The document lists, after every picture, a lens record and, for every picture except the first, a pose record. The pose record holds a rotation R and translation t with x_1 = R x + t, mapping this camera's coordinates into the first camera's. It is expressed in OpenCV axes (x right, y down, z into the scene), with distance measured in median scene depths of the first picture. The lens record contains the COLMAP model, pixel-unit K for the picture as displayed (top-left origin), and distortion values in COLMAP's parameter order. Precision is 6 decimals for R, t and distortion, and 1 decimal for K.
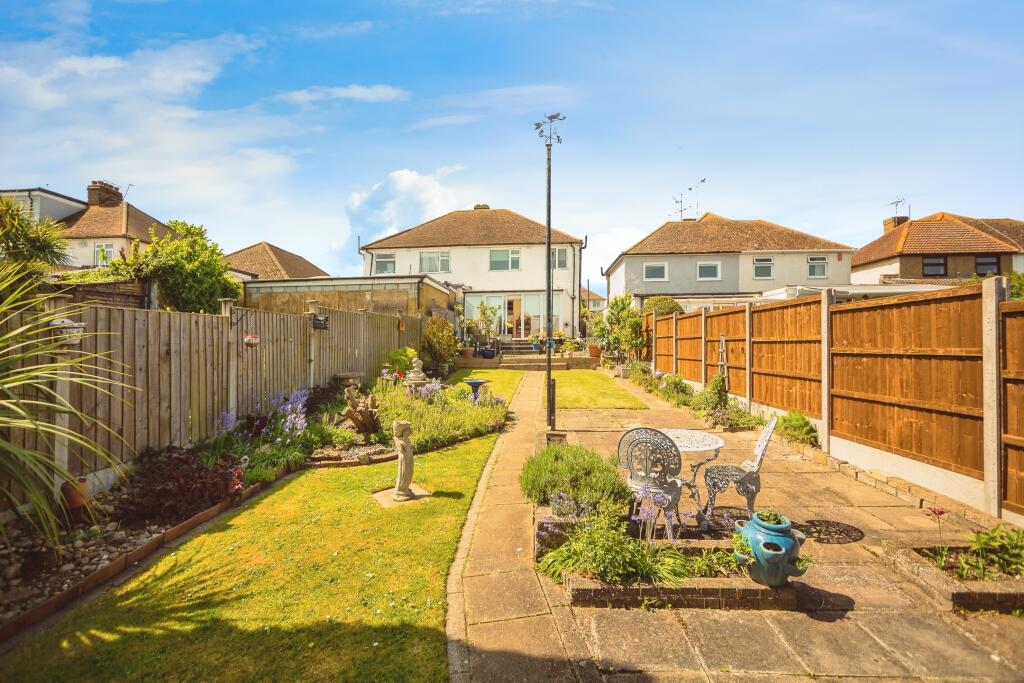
lens RADIAL K [[442.3, 0, 510.3], [0, 442.3, 329.1], [0, 0, 1]] dist [0.029195, 0.000280]
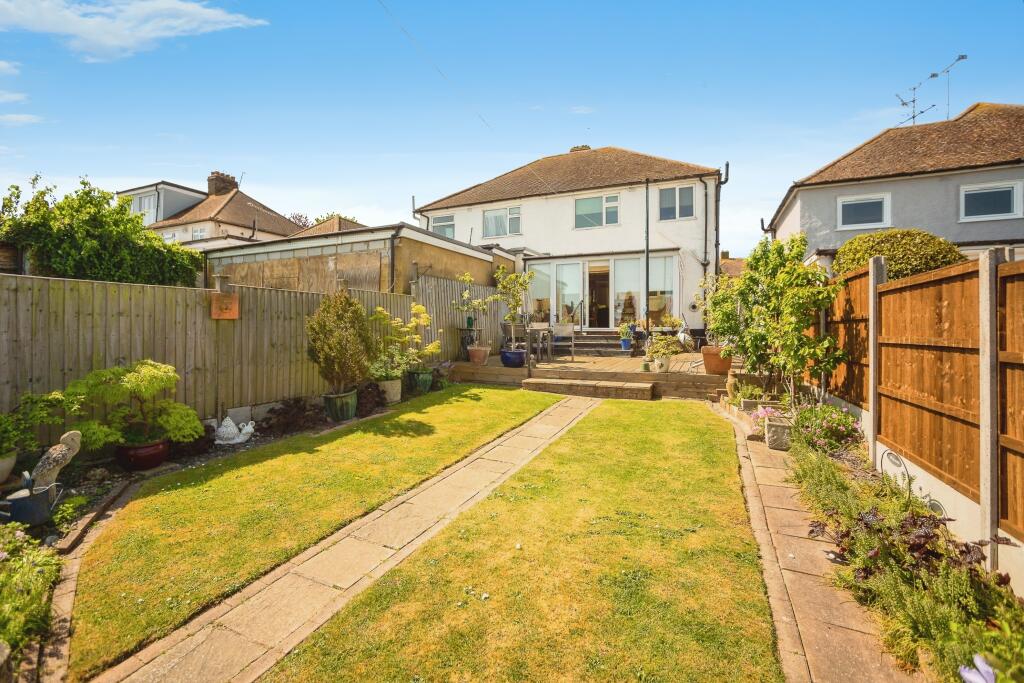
lens RADIAL K [[441.4, 0, 511.9], [0, 441.4, 308.6], [0, 0, 1]] dist [0.000087, 0.000711]
pose [[0.939941, -0.001769, -0.341331, 0.101211], [-0.000840, 0.999972, -0.007498, -0.002564], [0.341335, 0.007335, 0.939913, 0.330585]]
